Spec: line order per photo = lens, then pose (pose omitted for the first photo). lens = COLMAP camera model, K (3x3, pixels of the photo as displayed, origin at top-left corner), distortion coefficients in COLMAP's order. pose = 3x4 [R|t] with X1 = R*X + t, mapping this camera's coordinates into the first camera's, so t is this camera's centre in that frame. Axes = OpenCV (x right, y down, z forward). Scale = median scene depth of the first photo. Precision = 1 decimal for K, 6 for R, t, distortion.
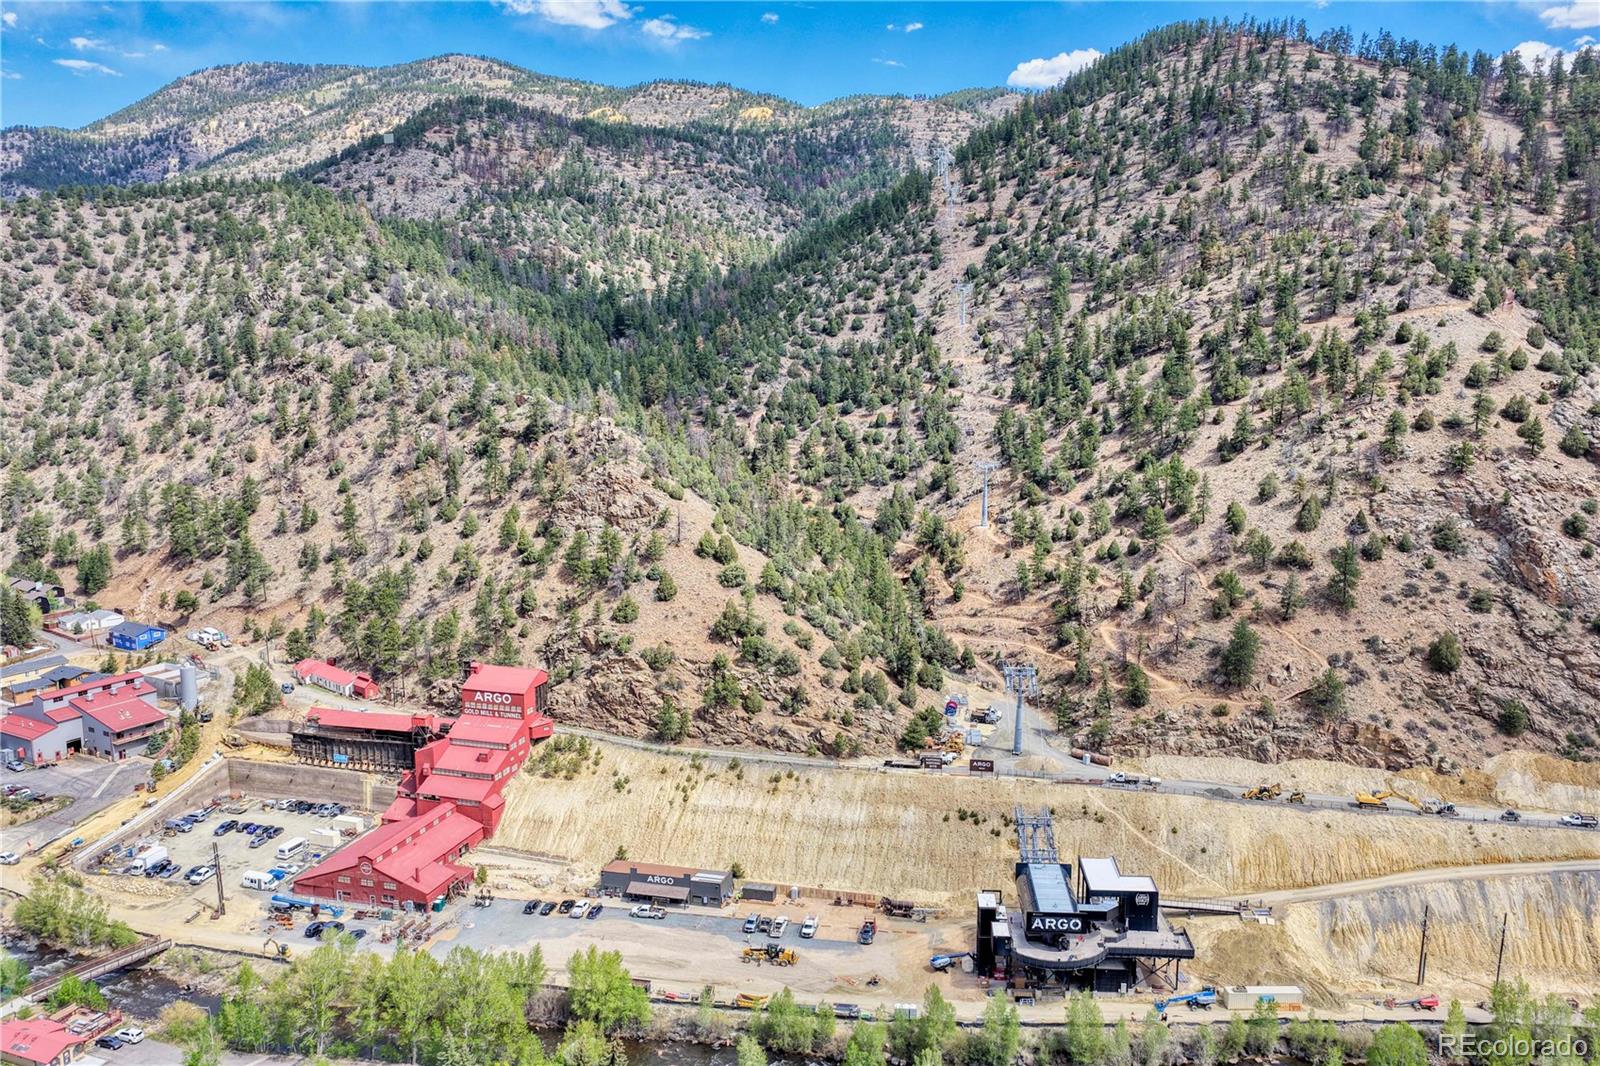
lens RADIAL K [[1314.0, 0, 805.7], [0, 1314.0, 533.7], [0, 0, 1]] dist [-0.008351, 0.029830]
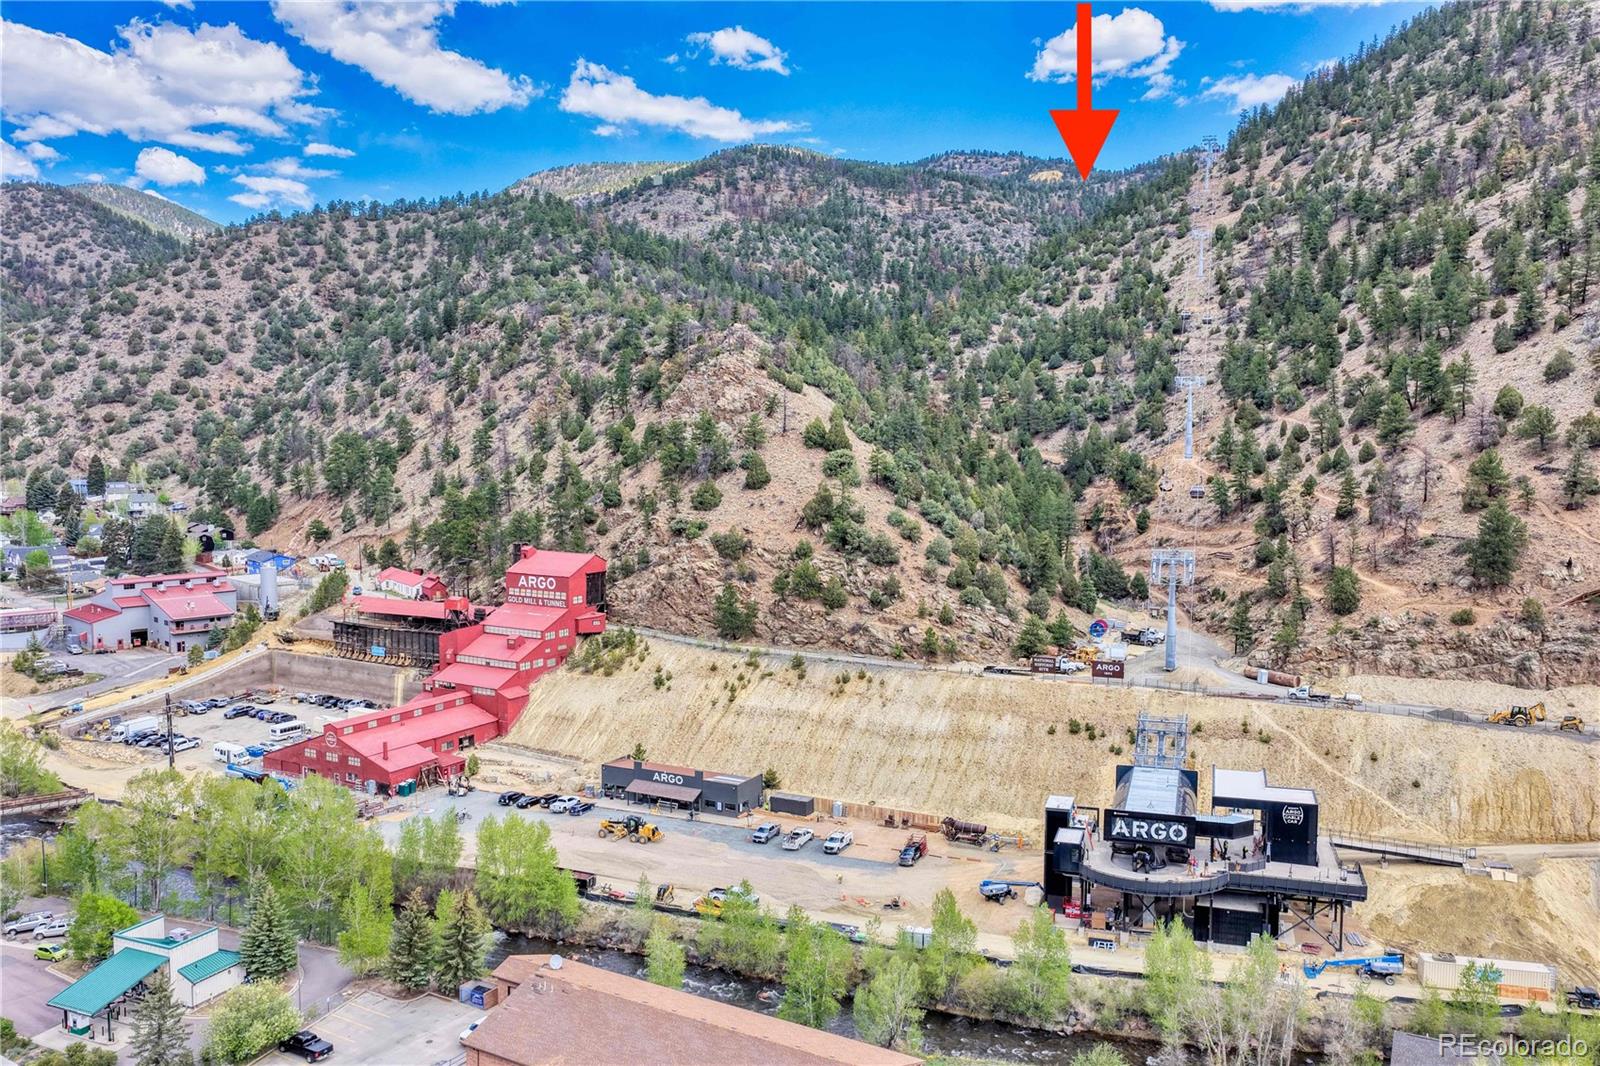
lens RADIAL K [[1314.0, 0, 809.5], [0, 1314.0, 537.0], [0, 0, 1]] dist [-0.008351, 0.029830]
pose [[0.973846, 0.025446, -0.225780, 0.117221], [-0.041938, 0.996766, -0.068548, 0.138740], [0.223306, 0.076224, 0.971764, 0.201926]]
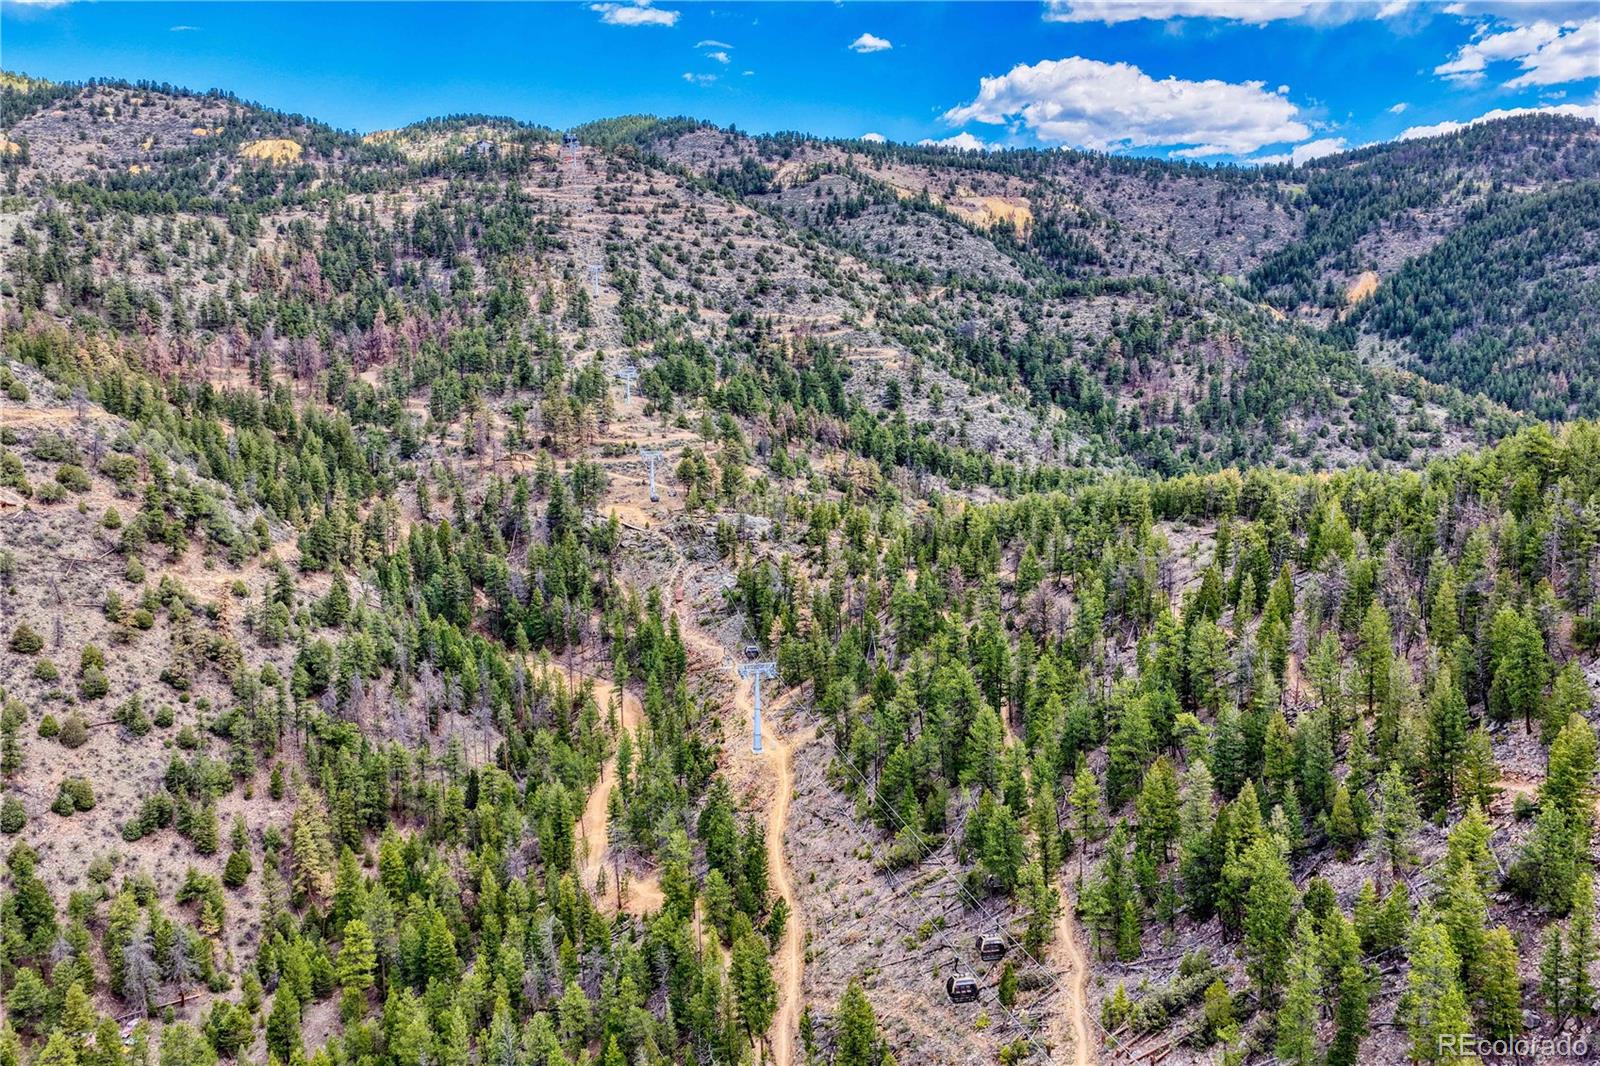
lens RADIAL K [[1314.0, 0, 800.0], [0, 1314.0, 531.2], [0, 0, 1]] dist [-0.008351, 0.029830]
pose [[0.961831, -0.044992, 0.269920, 0.132200], [0.046611, 0.998913, 0.000414, -0.954000], [-0.269645, 0.012183, 0.962883, 2.598220]]
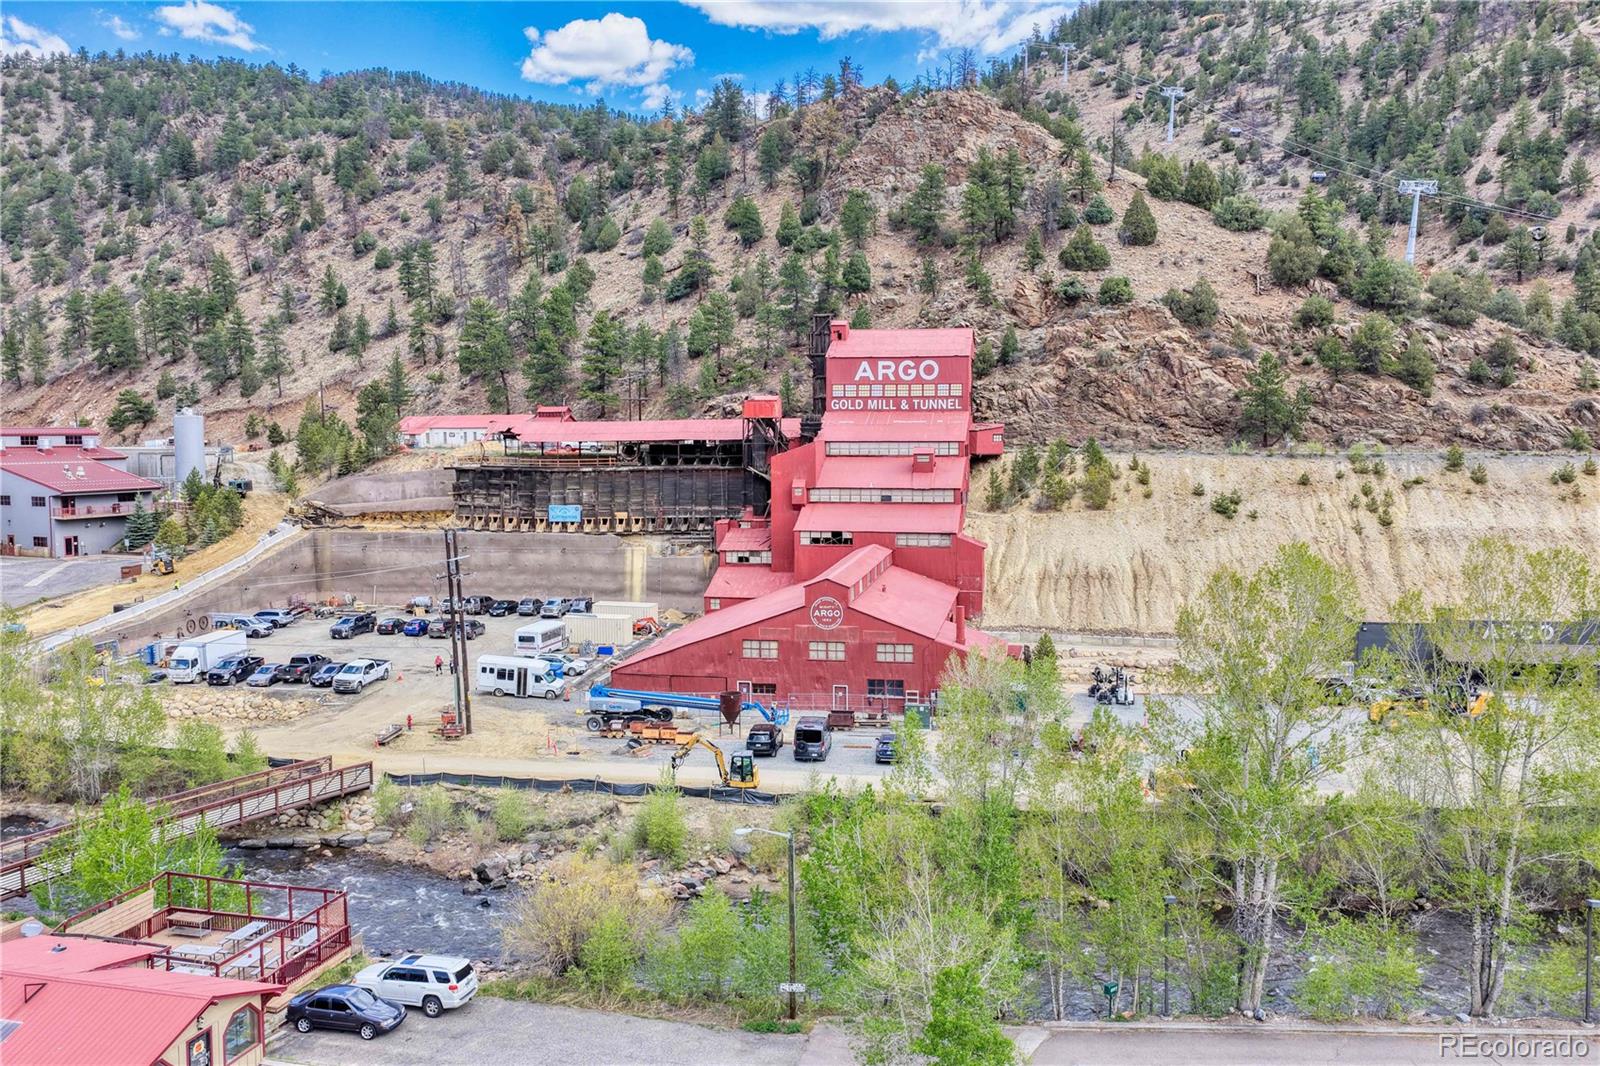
lens RADIAL K [[1314.0, 0, 806.9], [0, 1314.0, 535.5], [0, 0, 1]] dist [-0.008351, 0.029830]
pose [[0.993030, -0.011861, 0.117262, -0.312746], [0.021247, 0.996638, -0.079127, 0.212593], [-0.115930, 0.081067, 0.989944, 0.496042]]
